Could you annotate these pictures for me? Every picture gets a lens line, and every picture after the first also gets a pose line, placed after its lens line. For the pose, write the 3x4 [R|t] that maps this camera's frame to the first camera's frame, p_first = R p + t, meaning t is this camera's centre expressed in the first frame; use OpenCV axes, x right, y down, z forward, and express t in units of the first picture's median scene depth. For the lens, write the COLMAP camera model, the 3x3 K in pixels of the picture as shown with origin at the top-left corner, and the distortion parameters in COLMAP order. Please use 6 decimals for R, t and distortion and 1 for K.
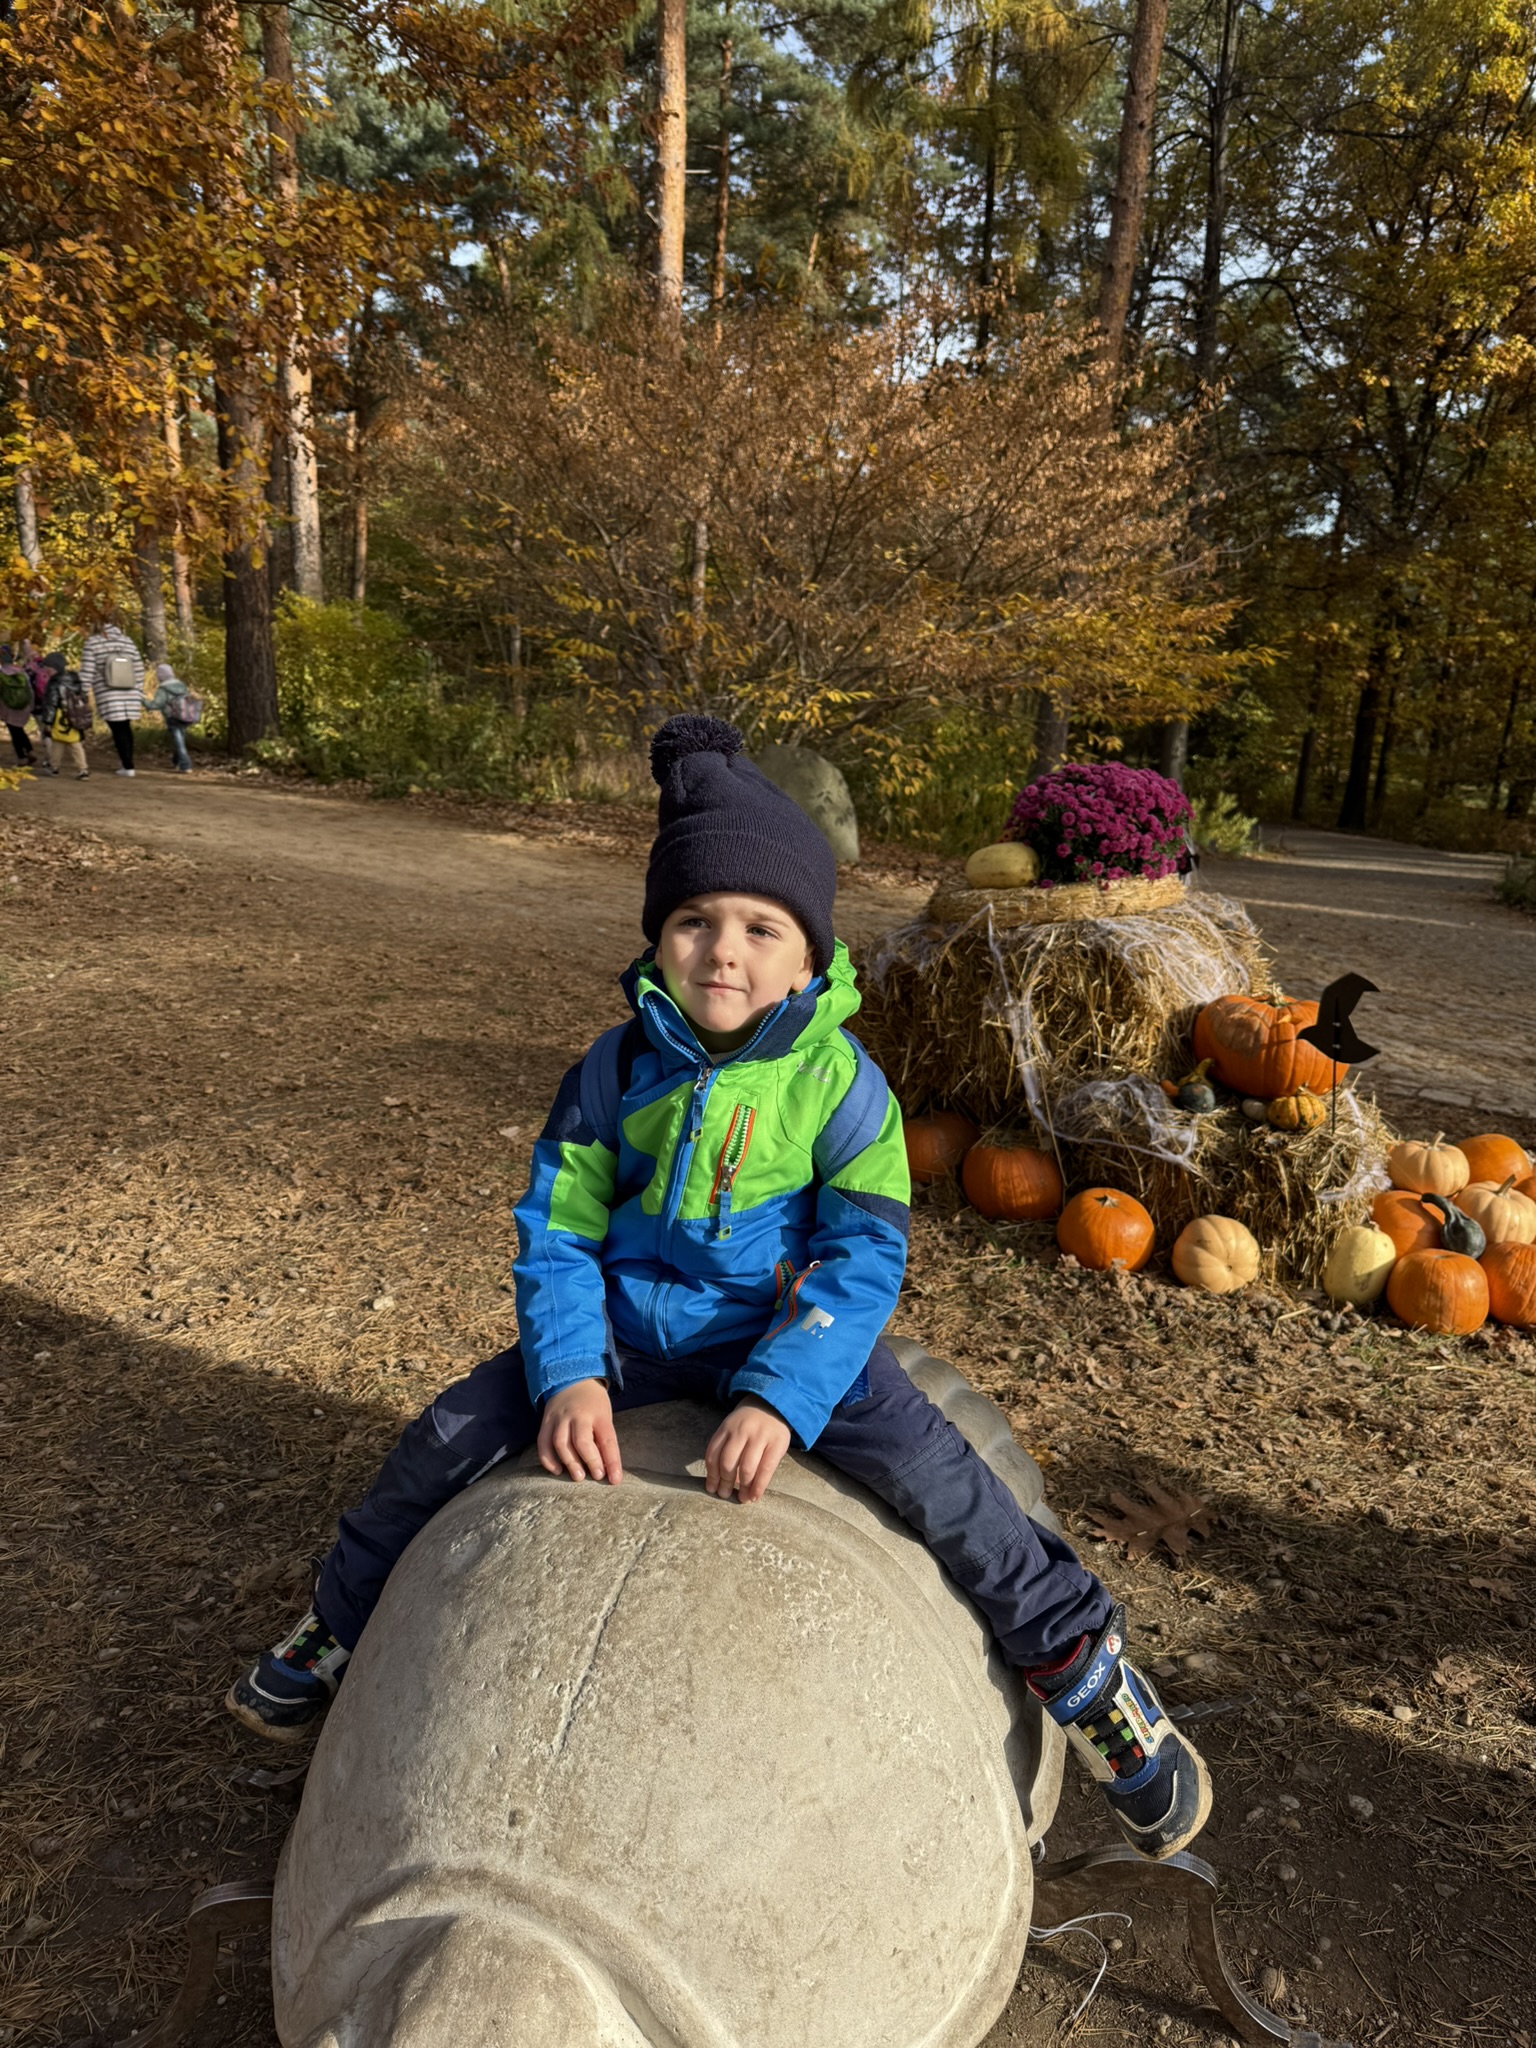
lens RADIAL K [[1445.2, 0, 768.0], [0, 1445.2, 1024.0], [0, 0, 1]] dist [0.021137, -0.023598]
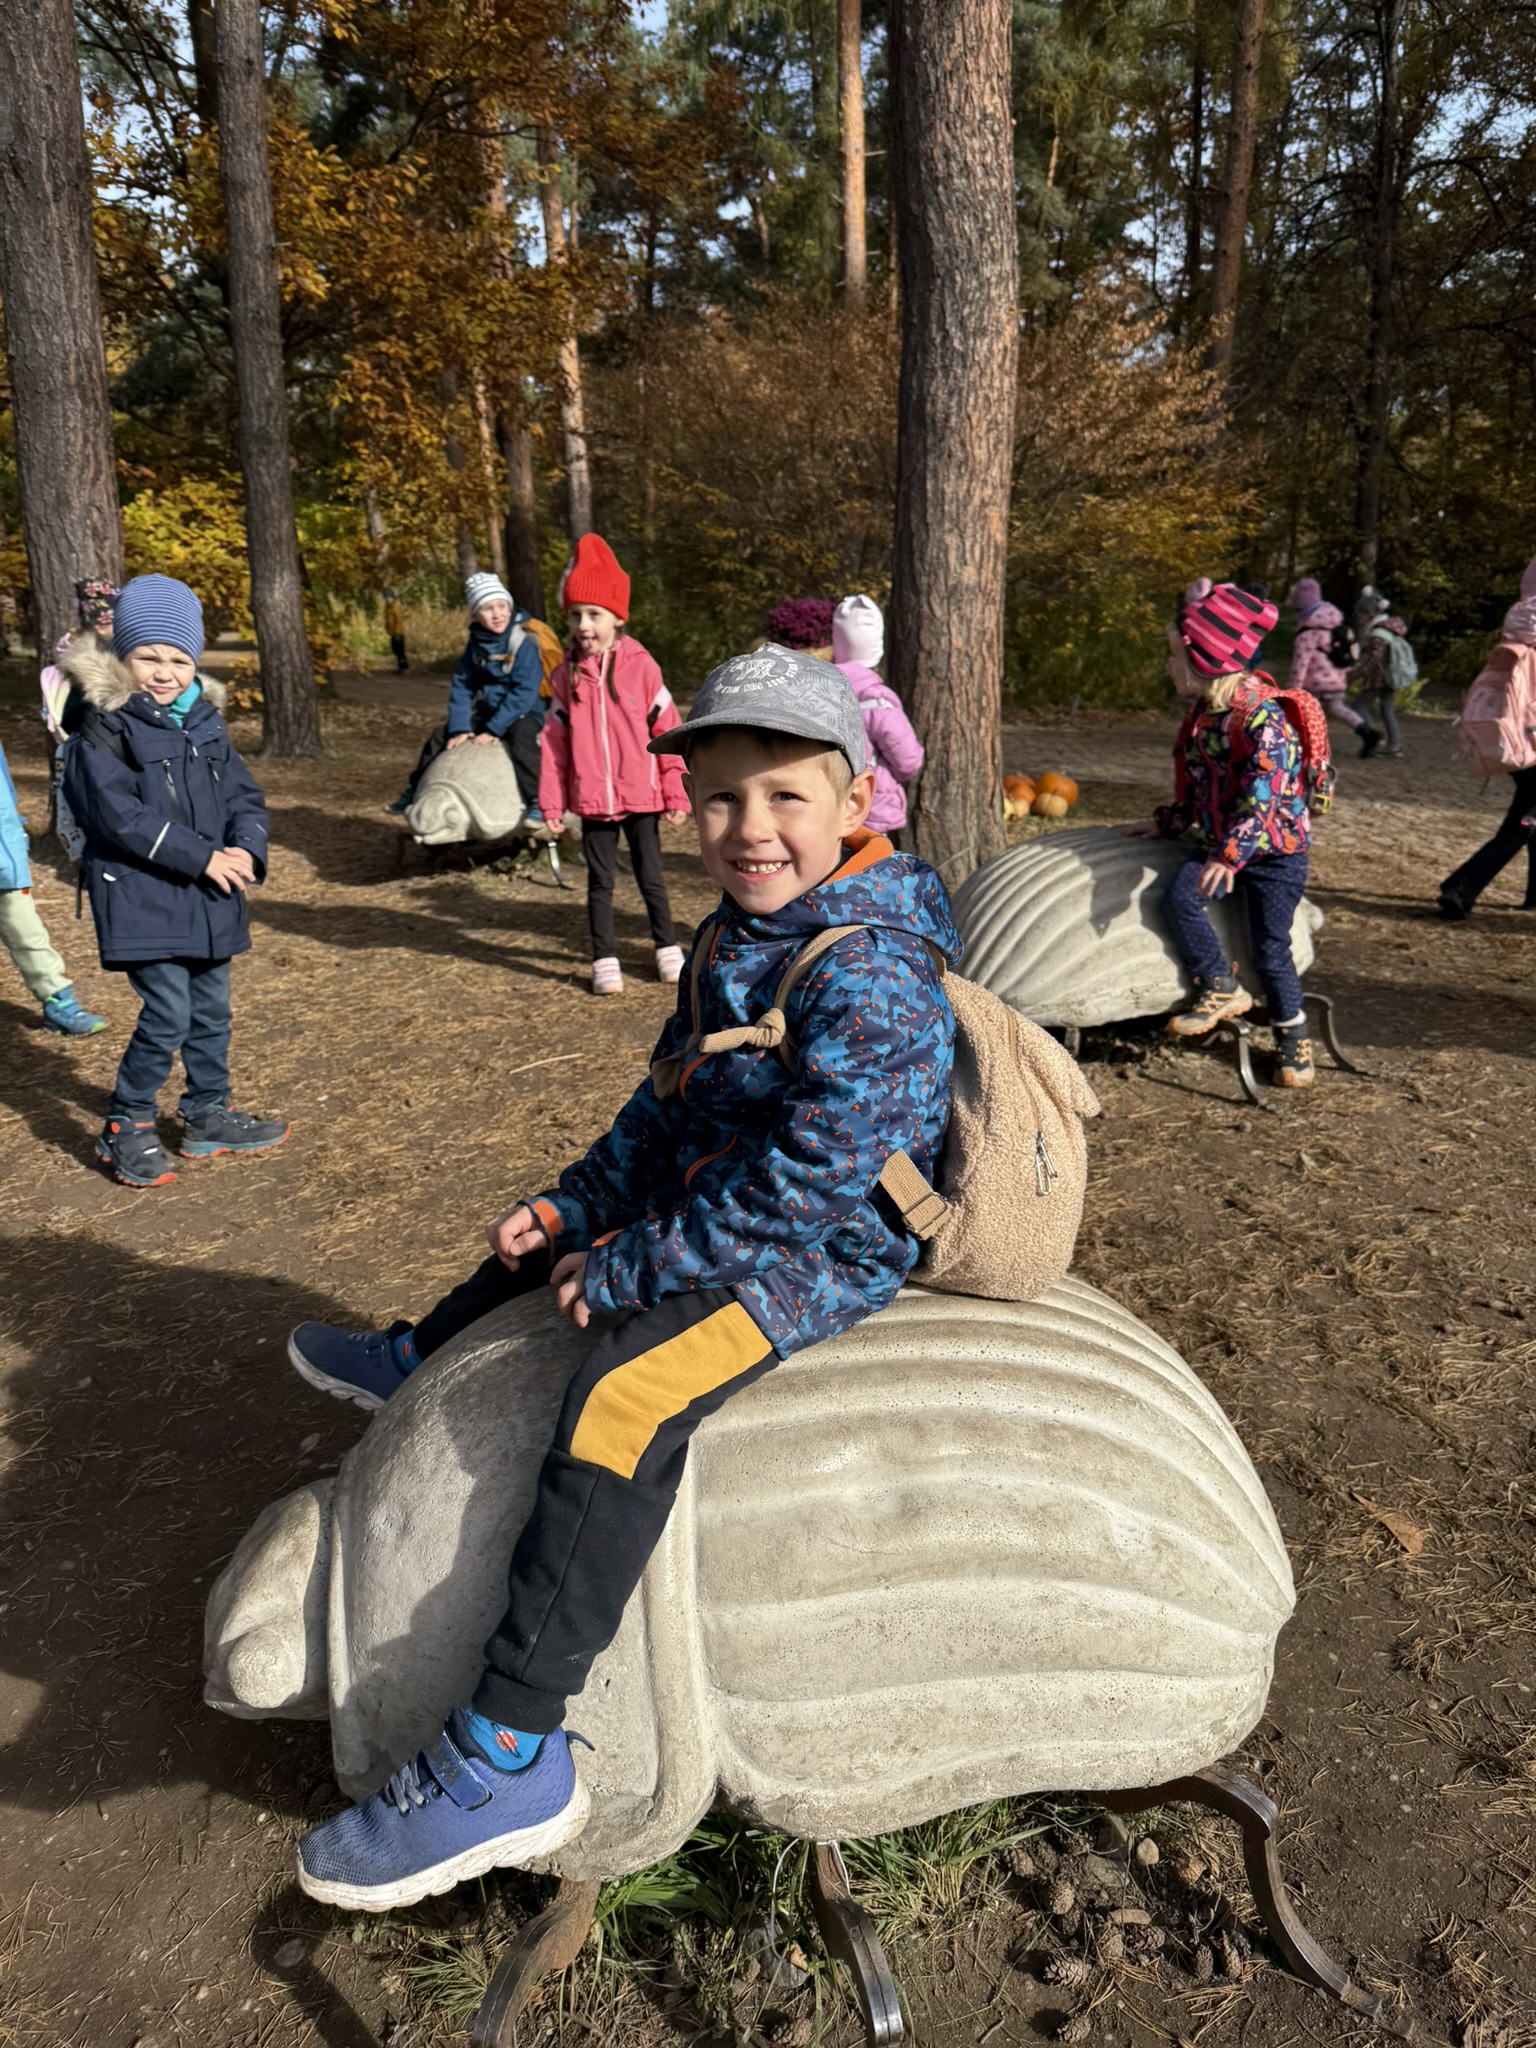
lens RADIAL K [[1500.0, 0, 768.0], [0, 1500.0, 1024.0], [0, 0, 1]] dist [0.010268, -0.006556]
pose [[0.975146, -0.010448, -0.221317, 0.147647], [0.019817, 0.998997, 0.040151, 0.083028], [0.220676, -0.043539, 0.974375, -0.283869]]
